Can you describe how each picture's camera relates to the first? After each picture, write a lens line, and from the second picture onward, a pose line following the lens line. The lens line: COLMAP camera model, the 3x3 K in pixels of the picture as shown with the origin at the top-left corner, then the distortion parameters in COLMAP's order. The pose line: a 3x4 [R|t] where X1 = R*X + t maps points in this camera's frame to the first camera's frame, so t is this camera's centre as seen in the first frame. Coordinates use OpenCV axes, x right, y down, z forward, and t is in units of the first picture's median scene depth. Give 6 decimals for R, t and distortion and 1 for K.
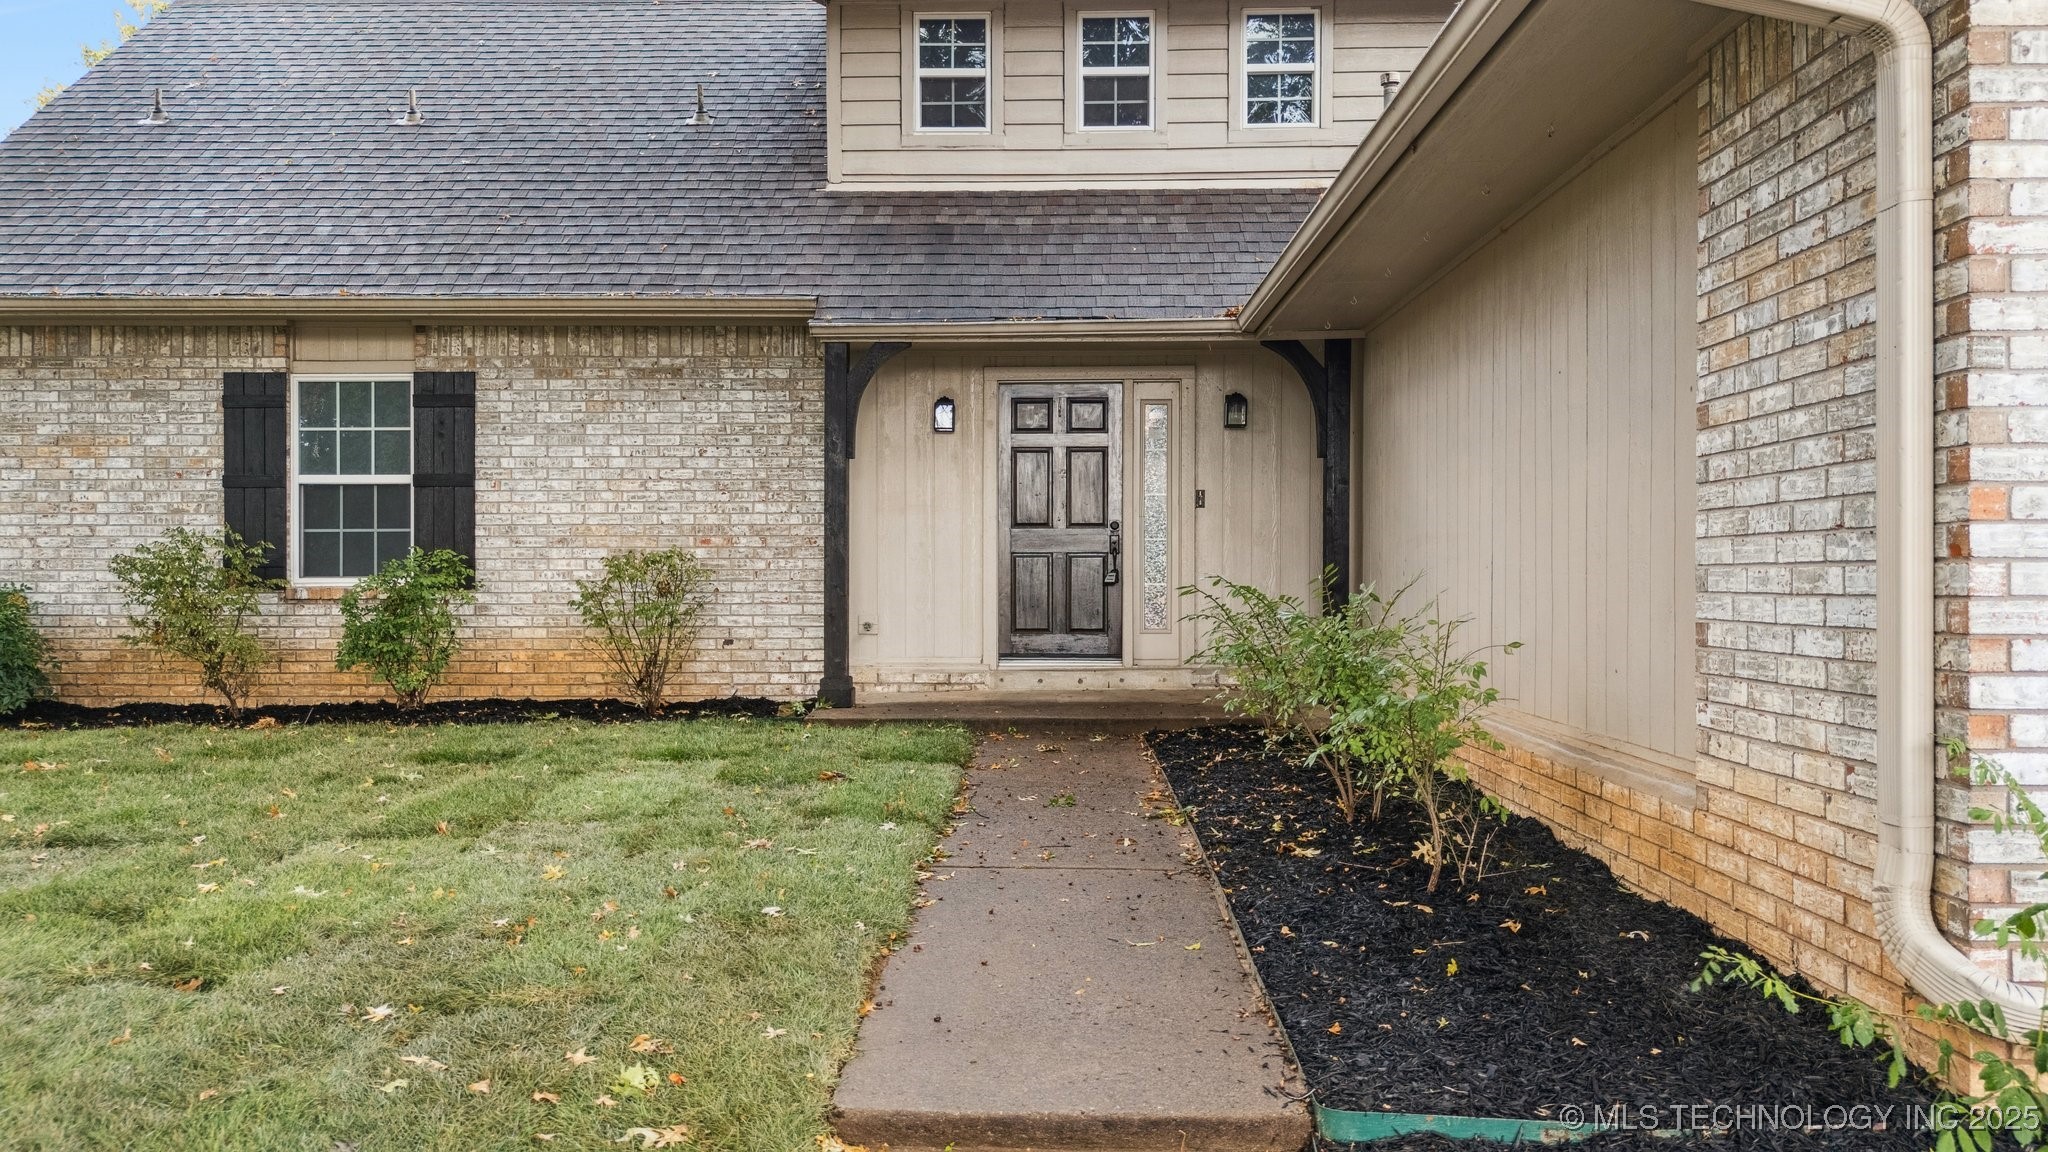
lens RADIAL K [[1518.5, 0, 992.1], [0, 1518.5, 577.9], [0, 0, 1]] dist [0.051757, -0.004640]
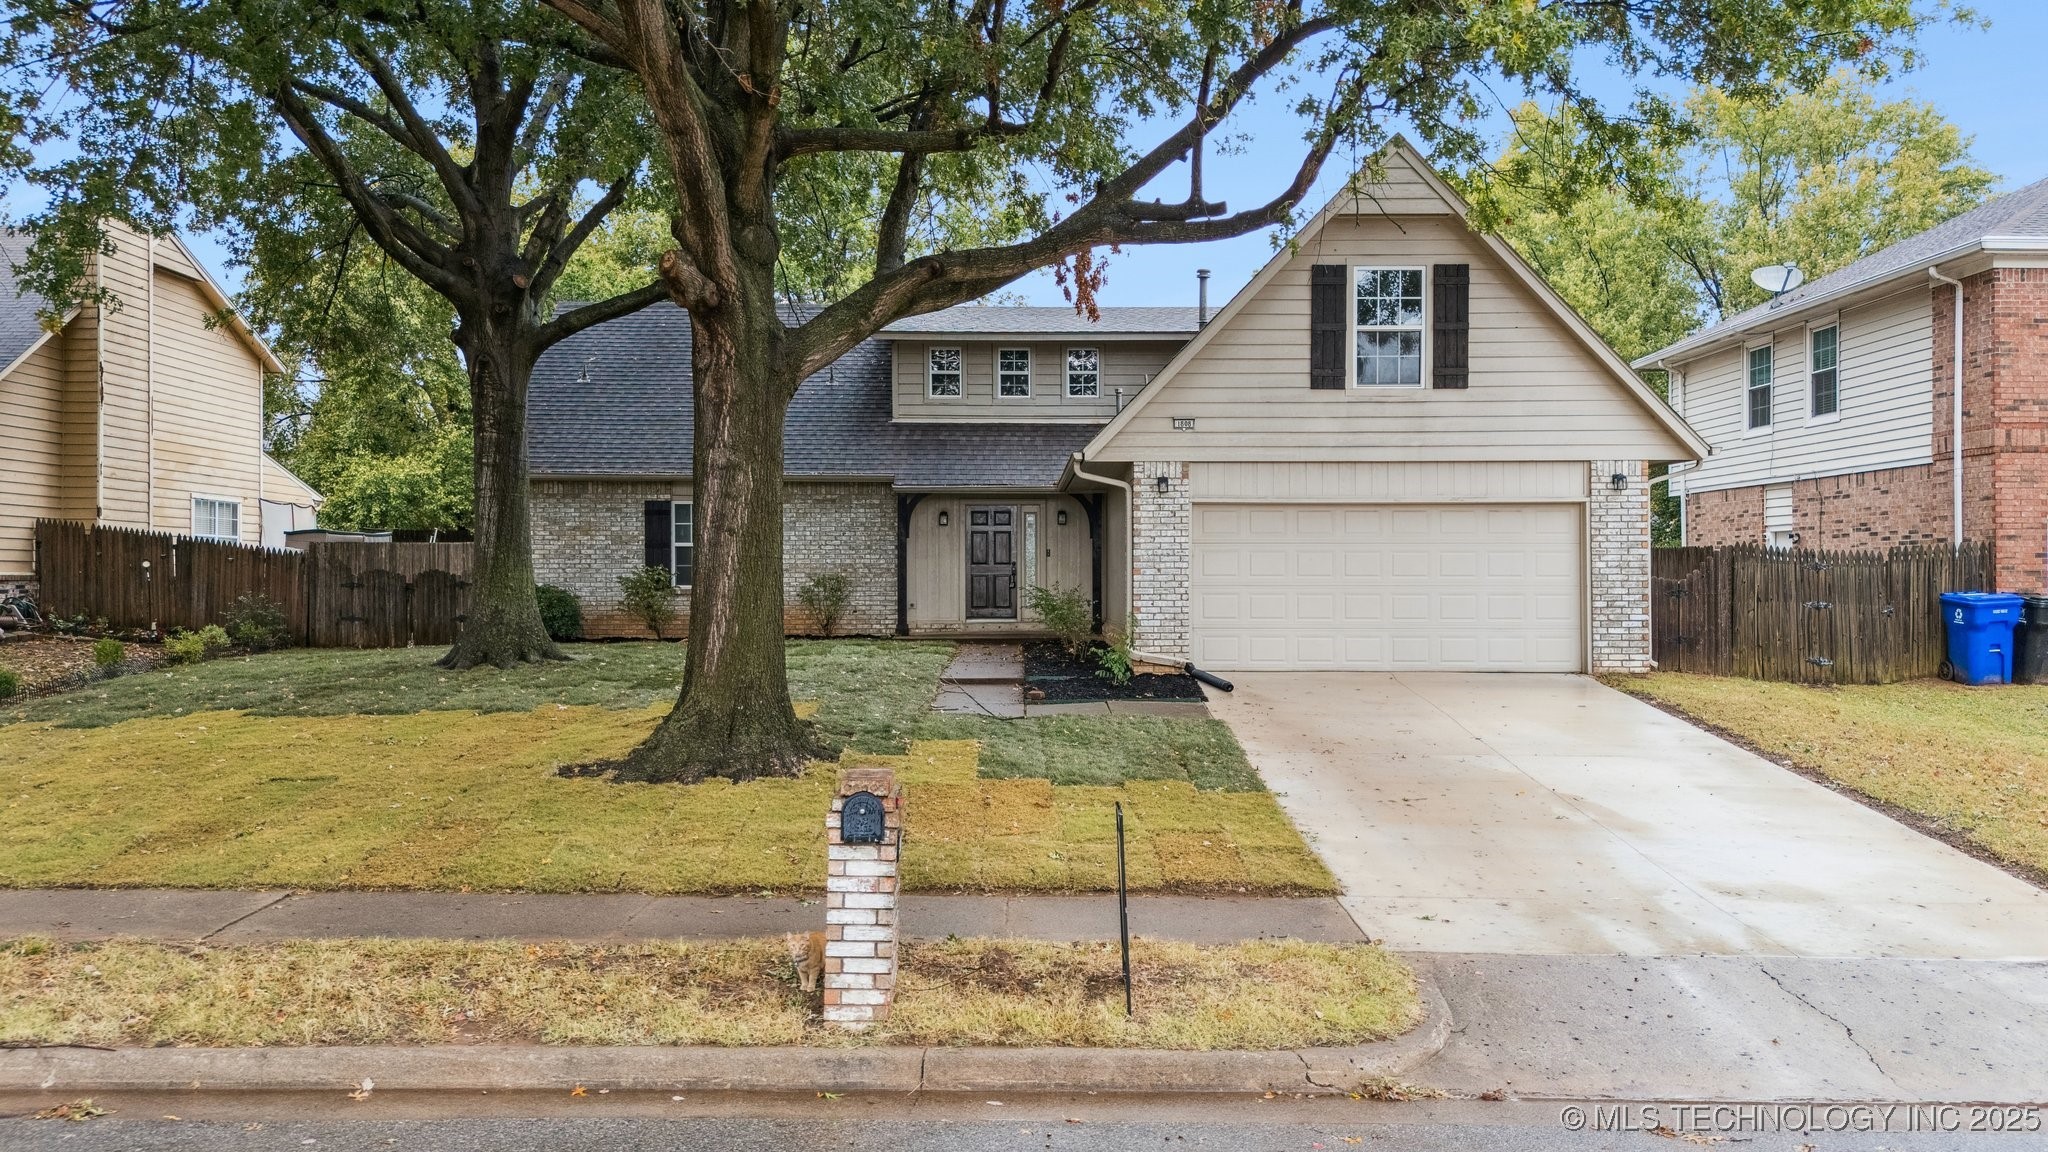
lens RADIAL K [[1518.5, 0, 992.1], [0, 1518.5, 577.9], [0, 0, 1]] dist [0.051757, -0.004640]
pose [[0.999351, -0.000194, 0.036010, -0.040916], [0.000455, 0.999974, -0.007234, 0.005594], [-0.036008, 0.007246, 0.999325, -1.424744]]
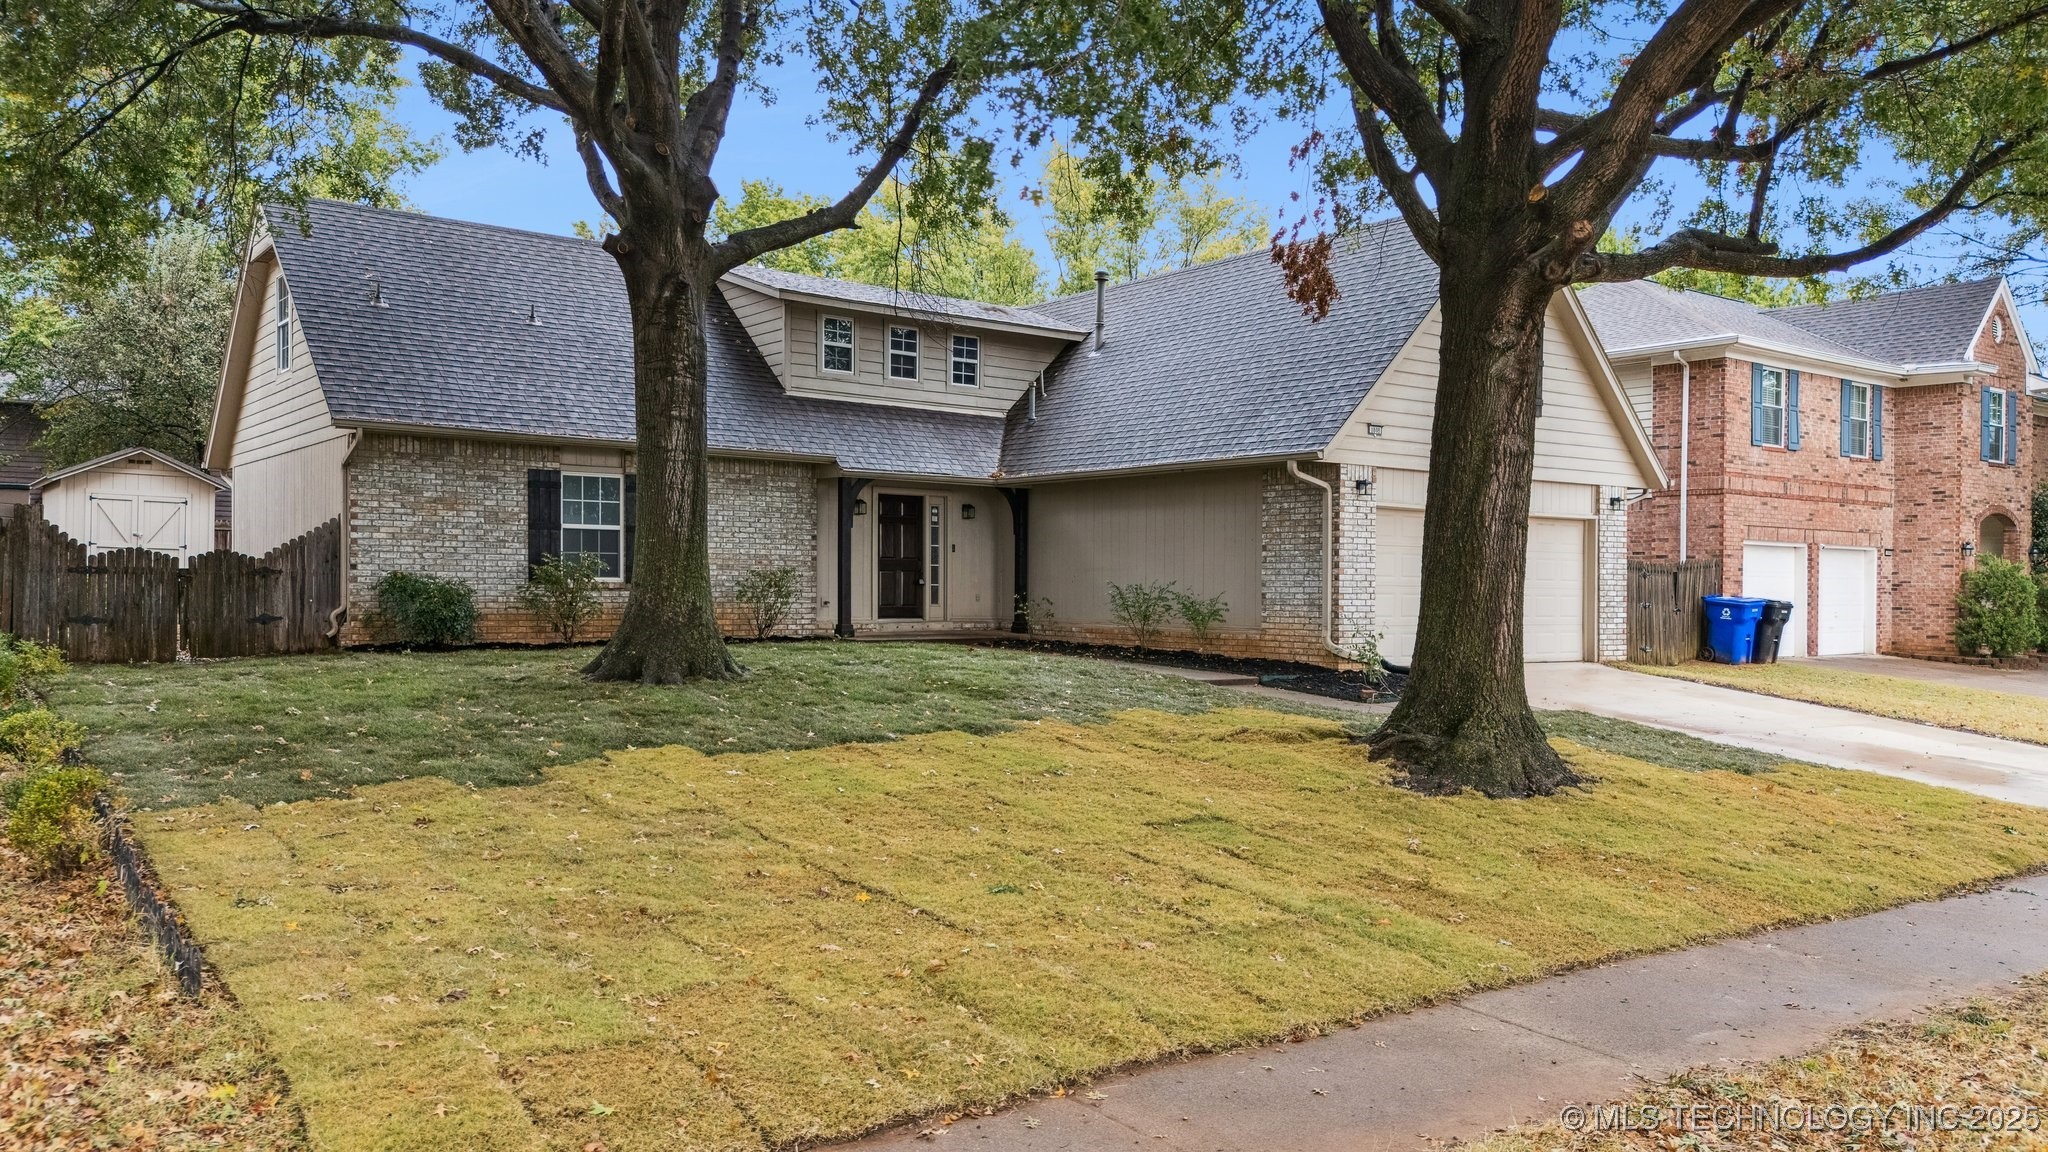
lens RADIAL K [[1518.5, 0, 992.1], [0, 1518.5, 577.9], [0, 0, 1]] dist [0.051757, -0.004640]
pose [[0.786728, 0.012835, 0.617167, -1.225691], [-0.009277, 0.999917, -0.008969, 0.013266], [-0.617230, 0.001331, 0.786781, -0.848773]]
